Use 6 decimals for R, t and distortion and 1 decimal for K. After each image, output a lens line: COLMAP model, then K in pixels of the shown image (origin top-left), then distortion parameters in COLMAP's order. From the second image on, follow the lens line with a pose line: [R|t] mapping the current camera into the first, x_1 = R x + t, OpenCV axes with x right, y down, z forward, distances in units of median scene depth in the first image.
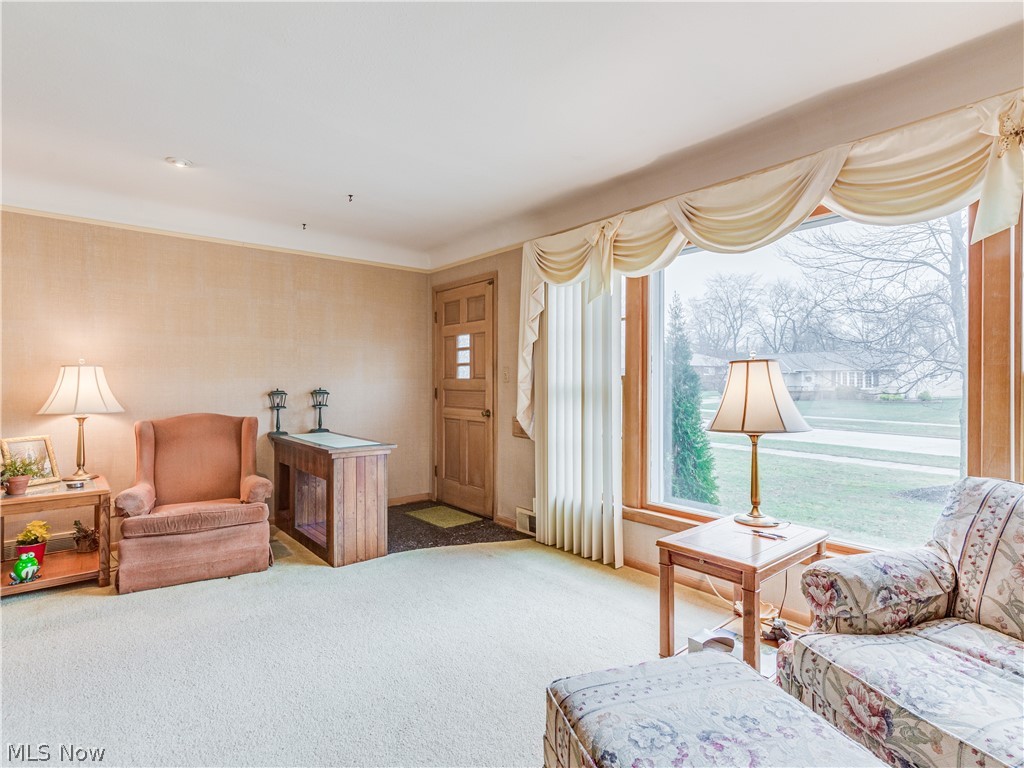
lens RADIAL K [[524.6, 0, 513.1], [0, 524.6, 381.3], [0, 0, 1]] dist [0.000875, 0.000000]
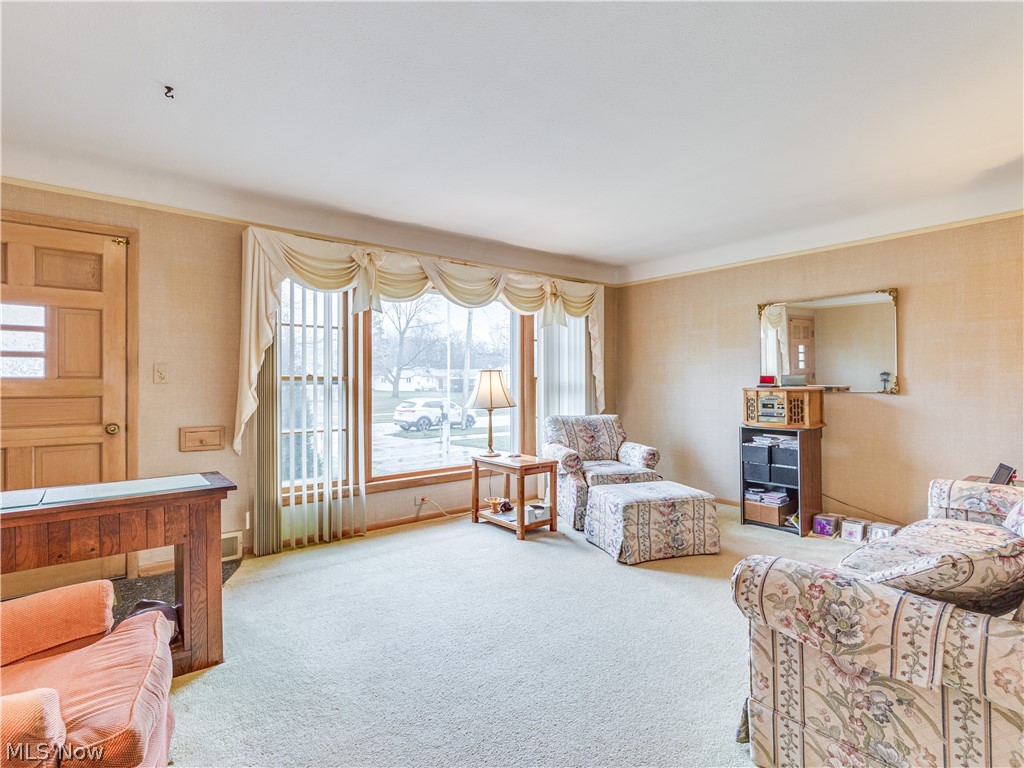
lens RADIAL K [[524.6, 0, 512.9], [0, 524.6, 380.6], [0, 0, 1]] dist [0.000875, 0.000000]
pose [[0.011441, -0.006716, 0.999912, -0.746930], [-0.001715, 0.999976, 0.006736, -0.007668], [-0.999933, -0.001792, 0.011429, 0.471605]]
